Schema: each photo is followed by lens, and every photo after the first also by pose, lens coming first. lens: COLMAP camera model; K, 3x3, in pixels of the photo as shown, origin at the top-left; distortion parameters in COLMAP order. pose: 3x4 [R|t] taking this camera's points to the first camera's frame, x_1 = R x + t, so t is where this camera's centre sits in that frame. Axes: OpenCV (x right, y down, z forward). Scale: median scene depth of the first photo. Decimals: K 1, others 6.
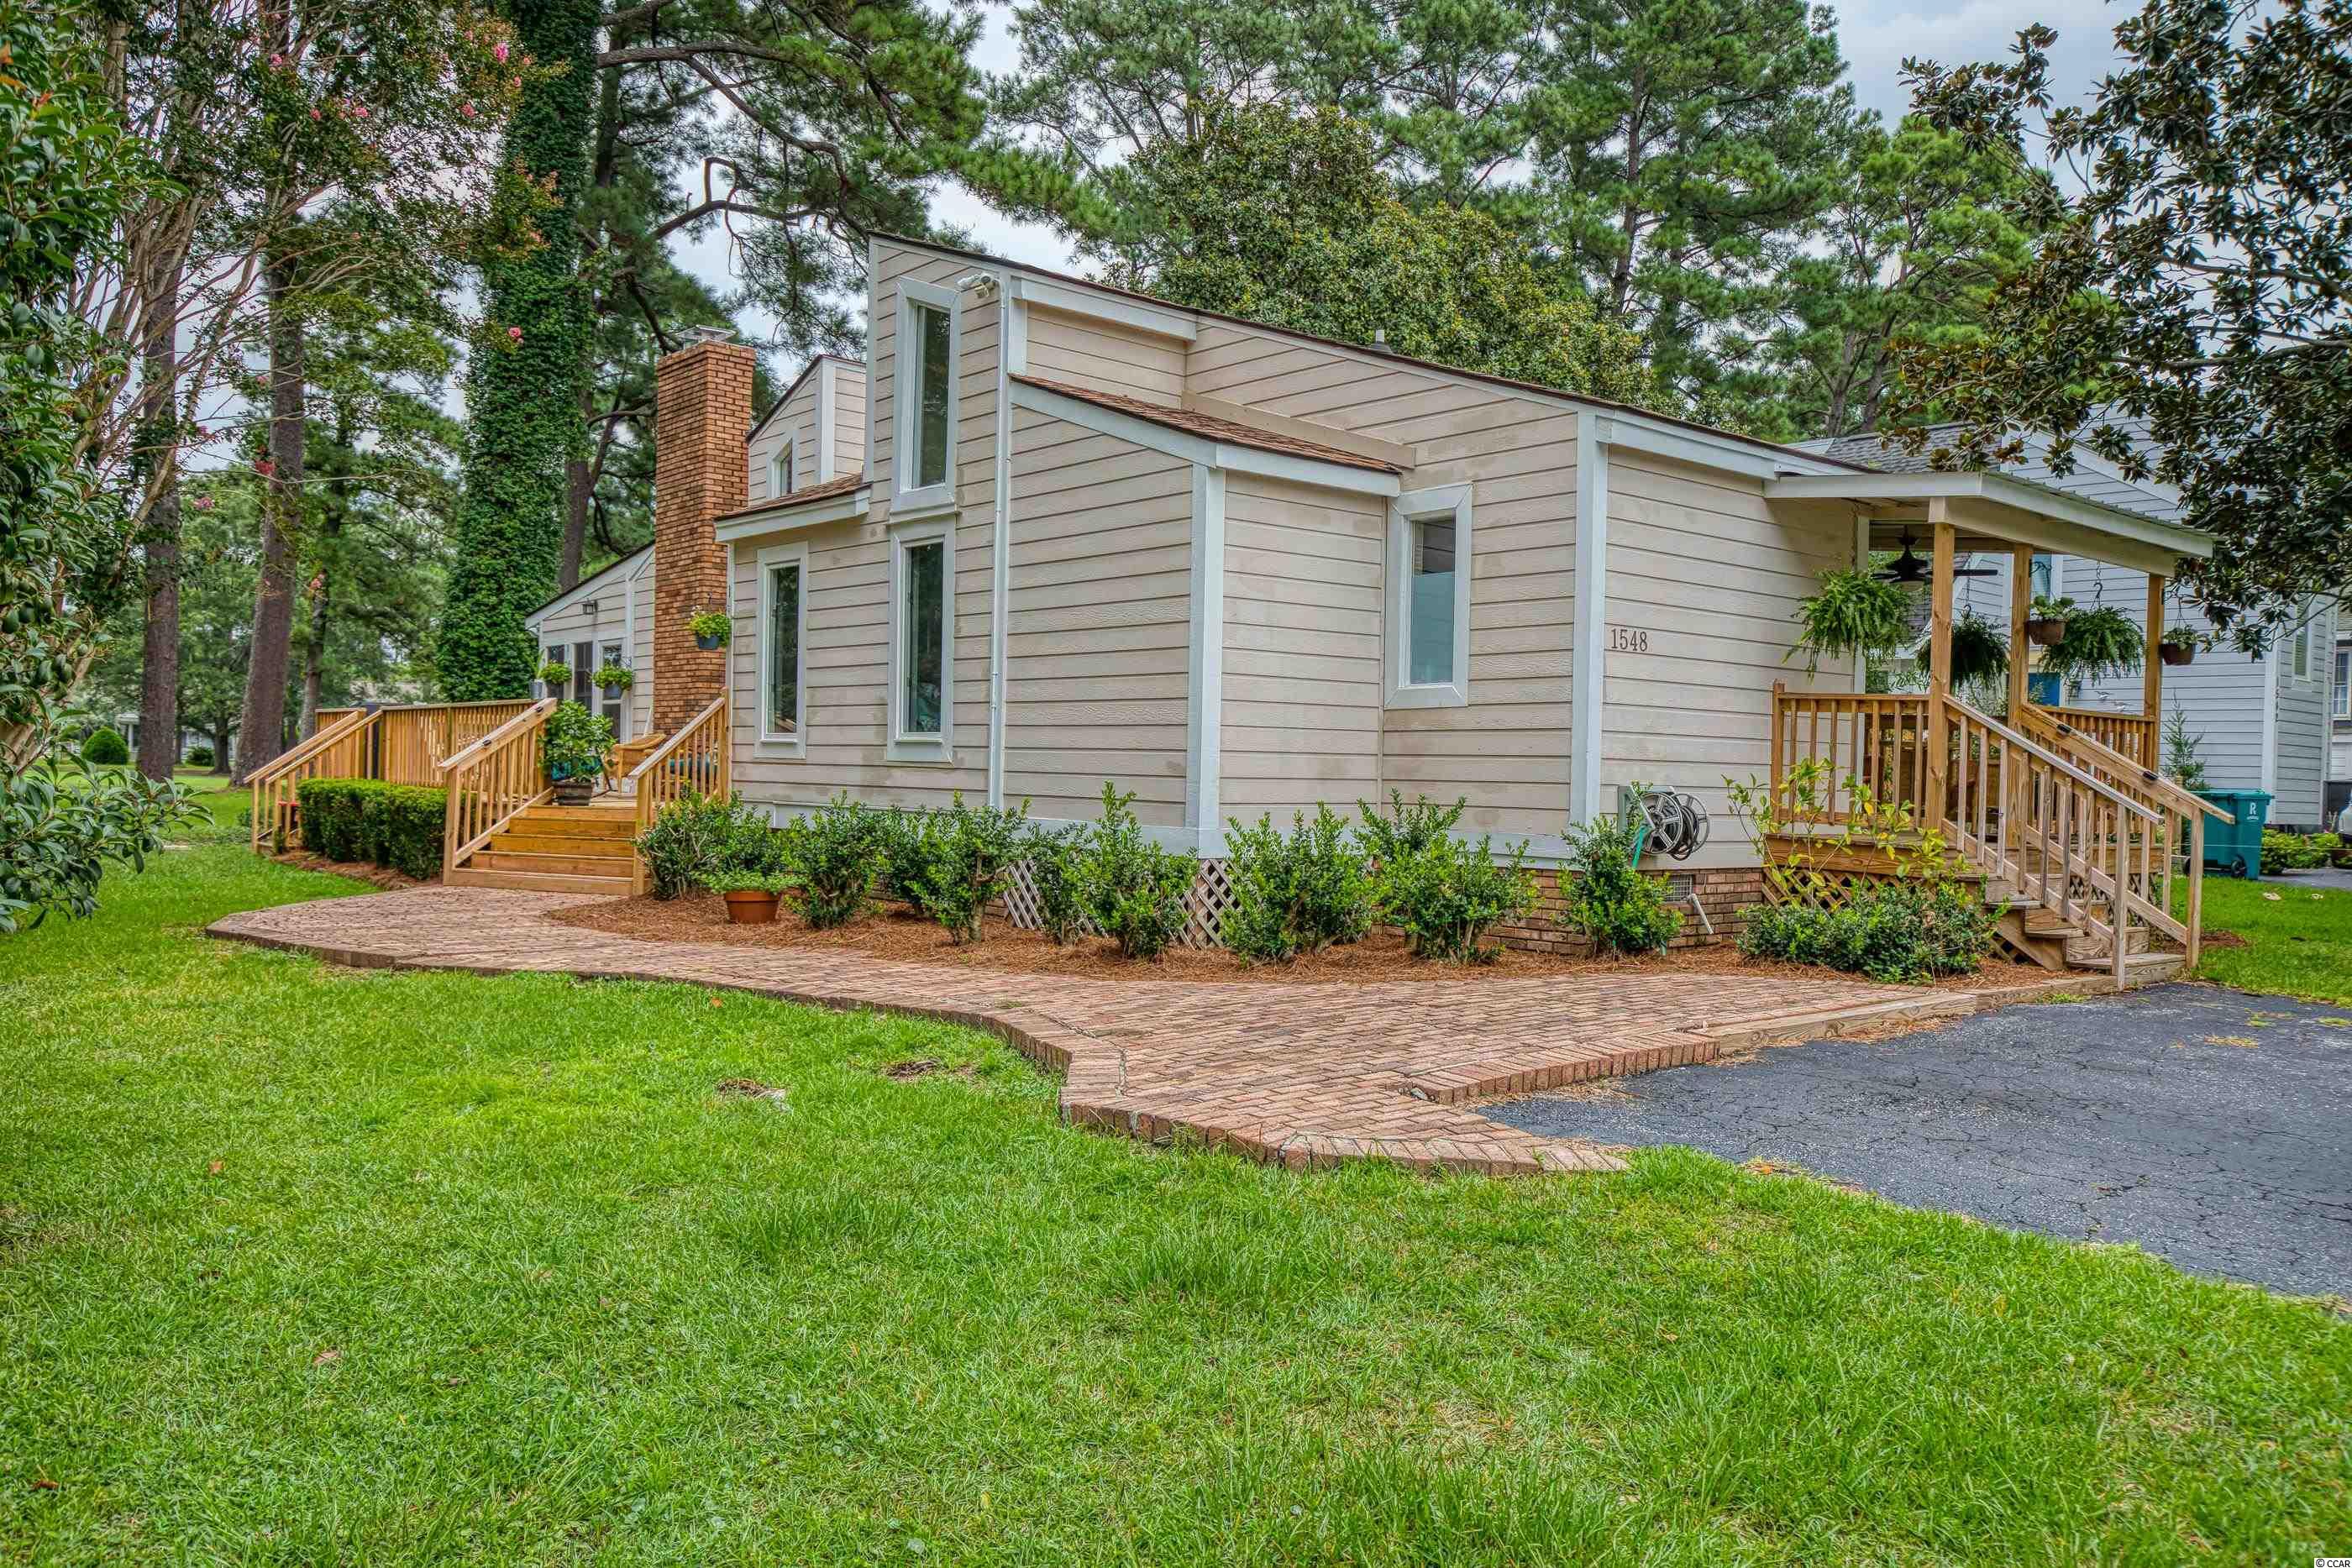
lens RADIAL K [[1737.4, 0, 1176.0], [0, 1737.4, 784.0], [0, 0, 1]] dist [0.007822, 0.000758]
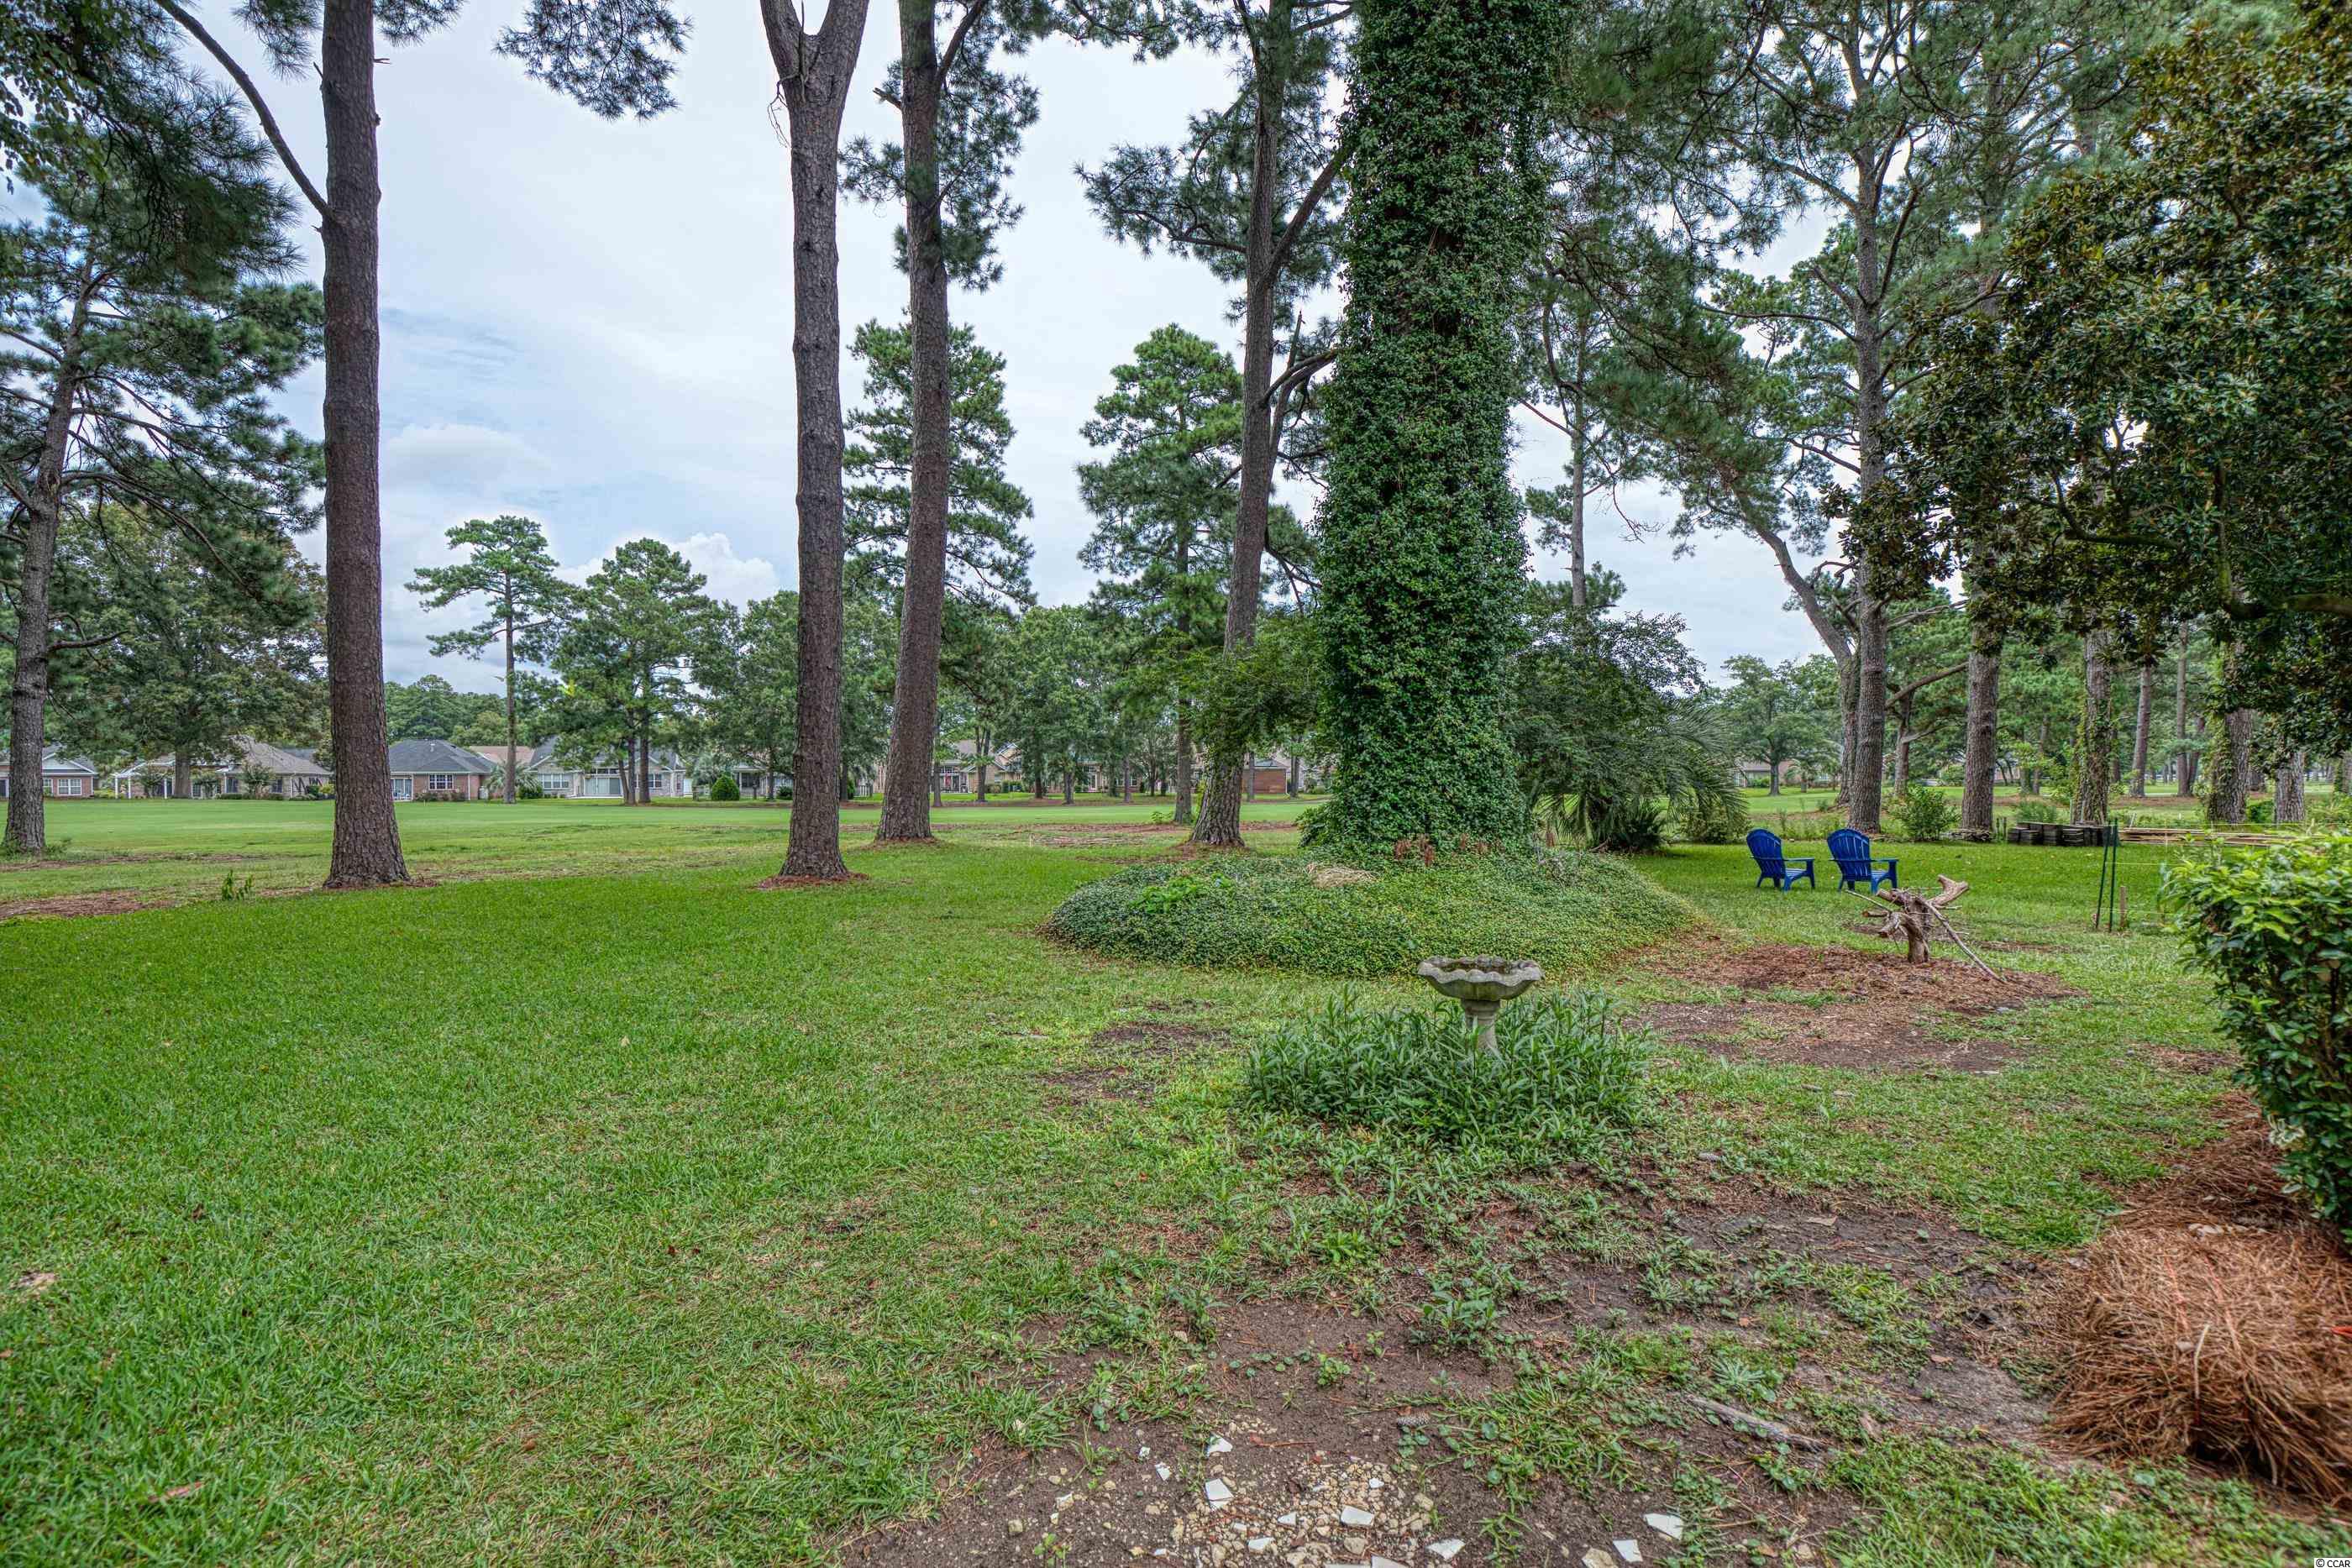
lens RADIAL K [[1092.7, 0, 1190.3], [0, 1092.7, 790.6], [0, 0, 1]] dist [-0.026512, -0.000441]
pose [[0.989180, -0.025550, -0.144467, -0.808425], [0.025042, 0.999672, -0.005336, -0.039508], [0.144556, 0.001661, 0.989495, 1.283857]]
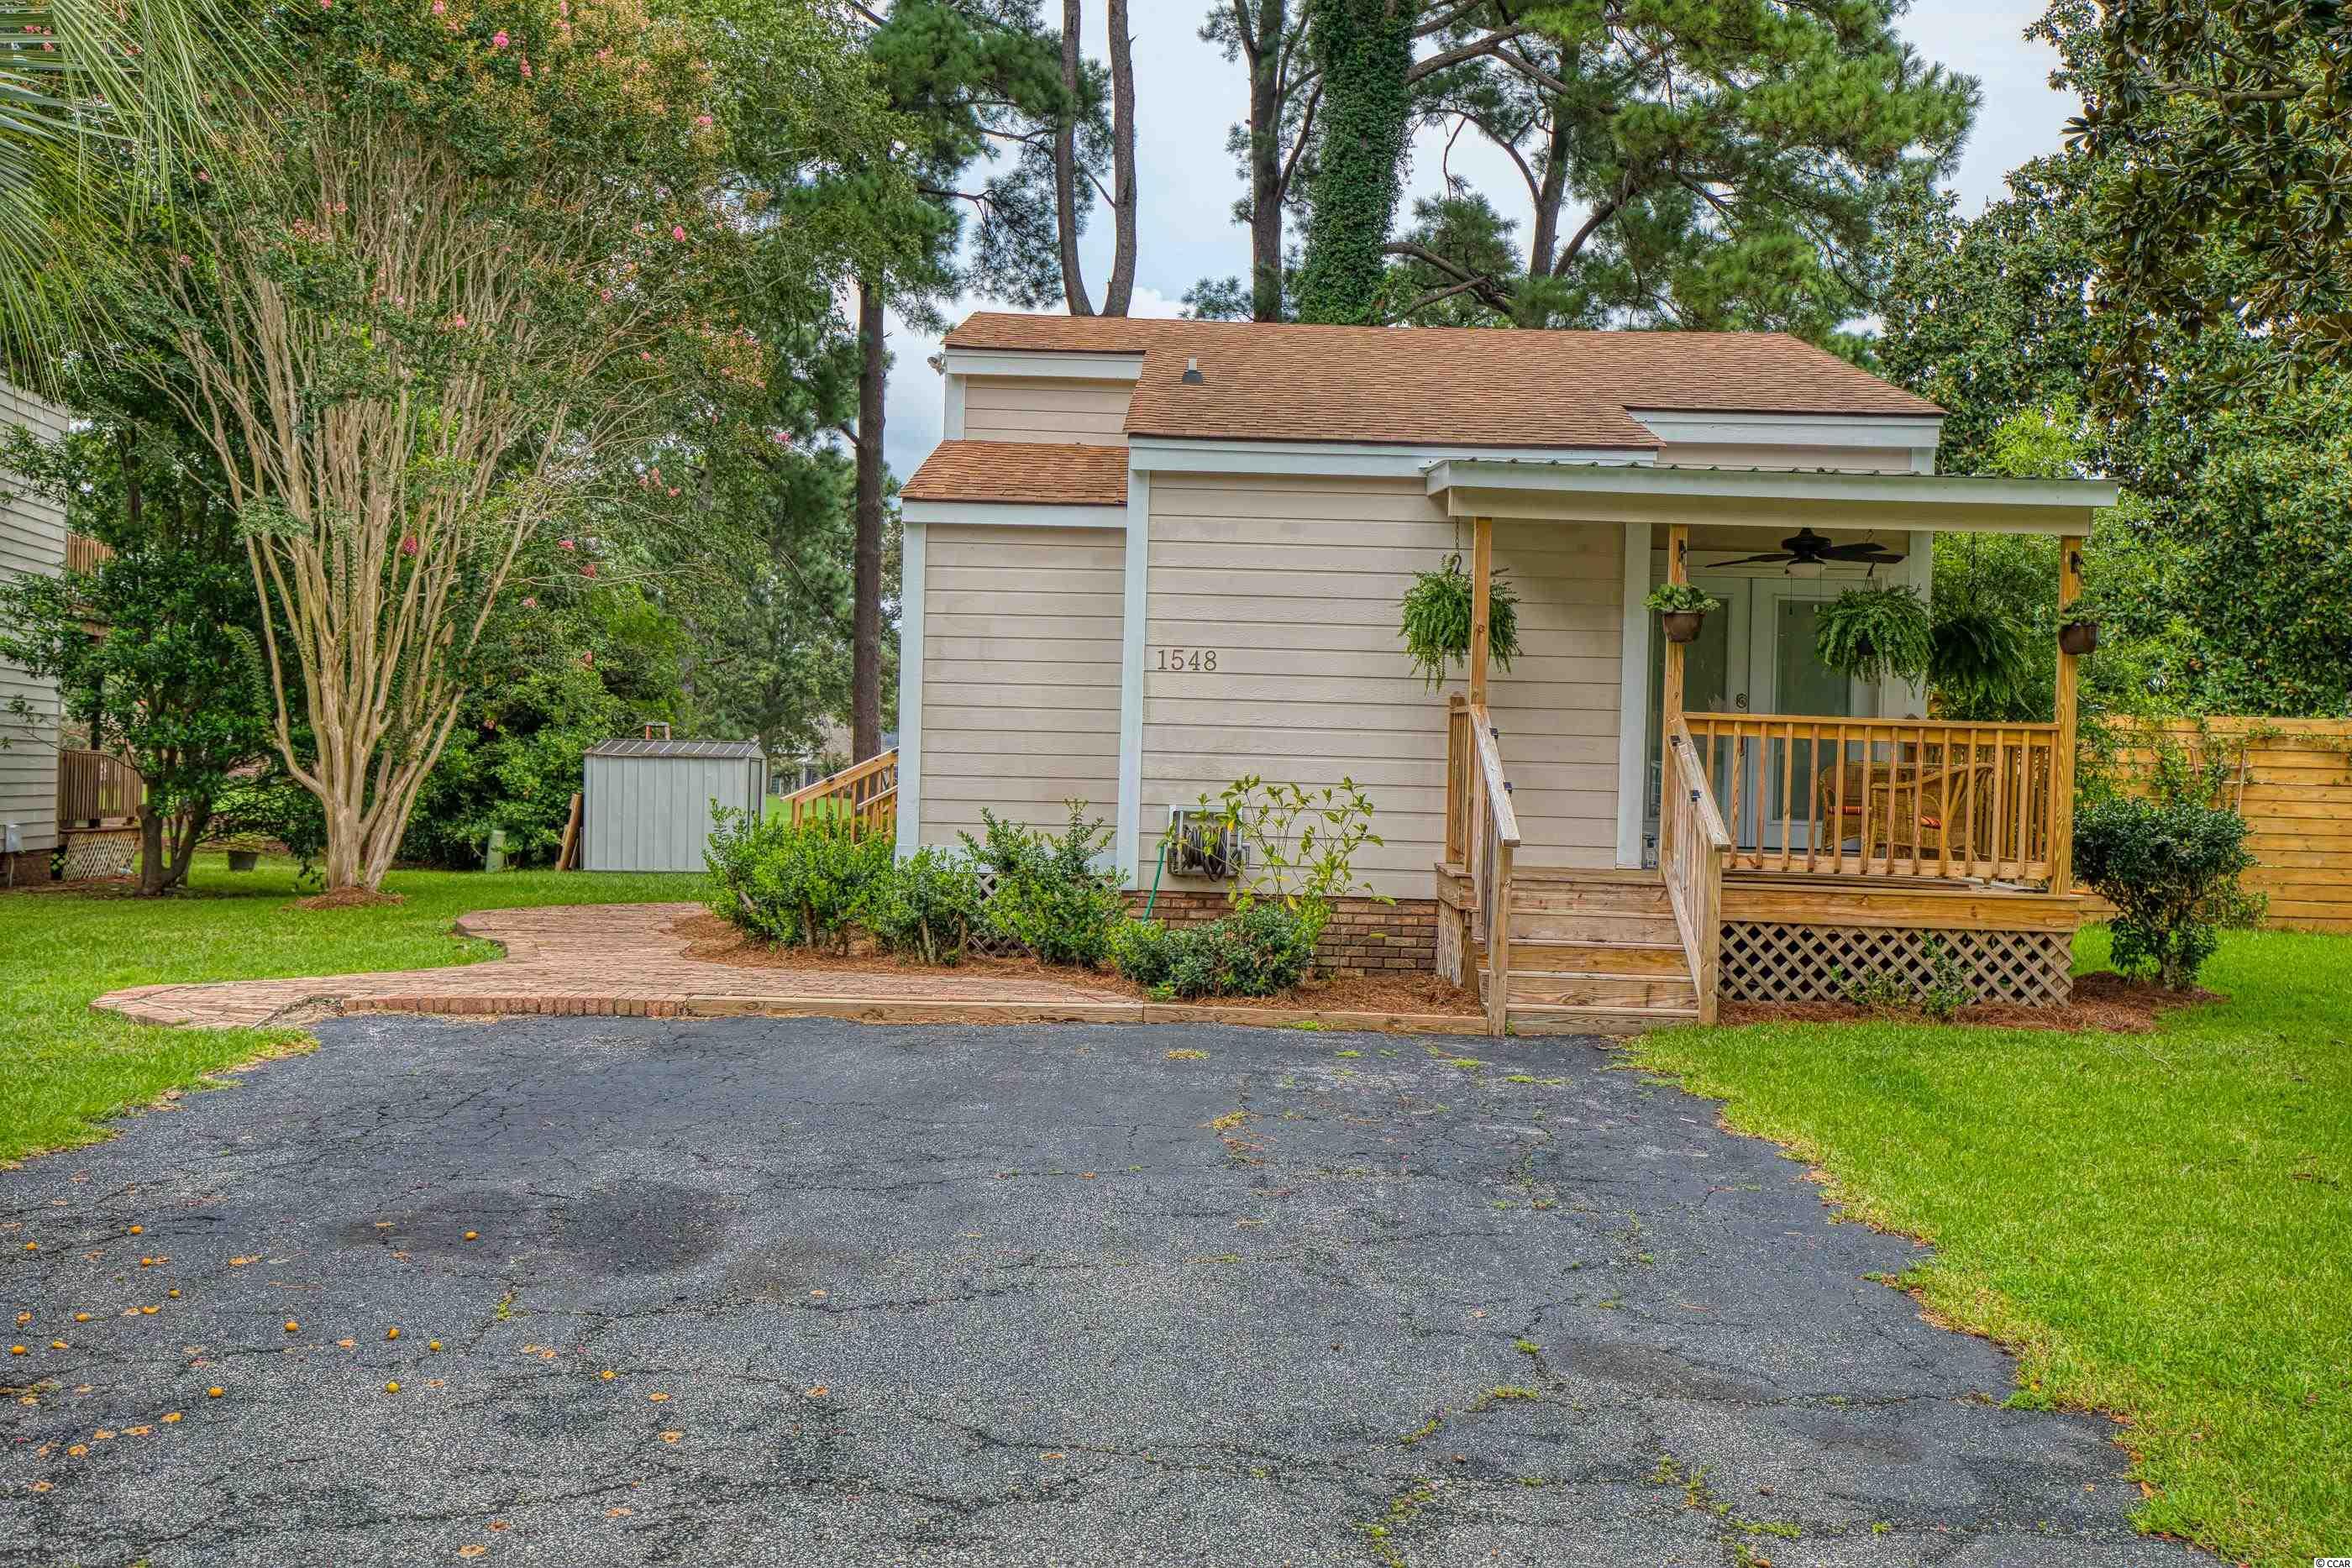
lens RADIAL K [[2195.5, 0, 1176.0], [0, 2195.5, 784.0], [0, 0, 1]] dist [0.001641, 0.005122]
pose [[0.757764, -0.006453, -0.652496, 0.704884], [-0.013195, 0.999595, -0.025209, 0.013077], [0.652395, 0.027712, 0.757372, 0.028959]]
